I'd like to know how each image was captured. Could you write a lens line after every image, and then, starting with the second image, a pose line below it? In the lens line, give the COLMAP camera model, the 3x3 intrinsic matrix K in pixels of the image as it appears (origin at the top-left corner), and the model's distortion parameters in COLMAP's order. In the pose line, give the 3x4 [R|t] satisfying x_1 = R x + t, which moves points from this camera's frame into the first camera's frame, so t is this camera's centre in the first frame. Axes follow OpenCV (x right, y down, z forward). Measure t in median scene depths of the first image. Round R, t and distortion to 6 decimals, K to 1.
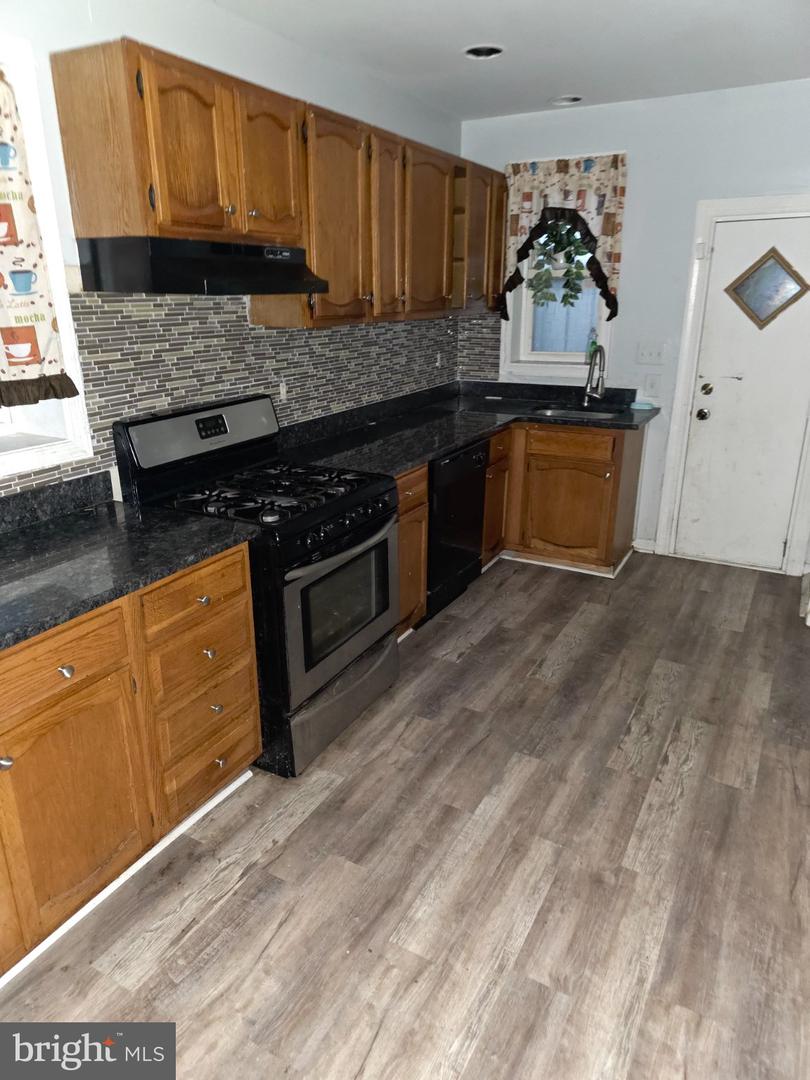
lens RADIAL K [[709.7, 0, 387.8], [0, 709.7, 539.1], [0, 0, 1]] dist [0.049376, -0.052681]
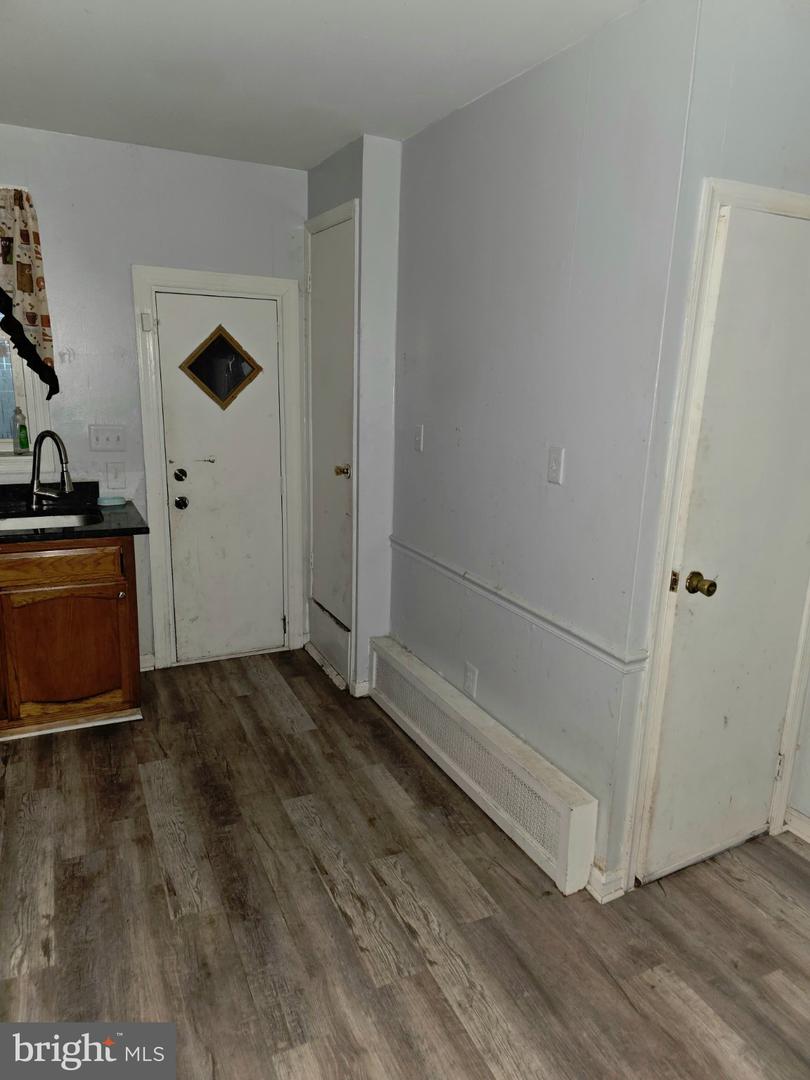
lens RADIAL K [[709.7, 0, 387.8], [0, 709.7, 539.1], [0, 0, 1]] dist [0.049376, -0.052681]
pose [[0.569079, -0.166820, 0.805183, -0.138203], [0.235273, 0.971301, 0.034953, -0.104909], [-0.787906, 0.169547, 0.591995, 0.293164]]
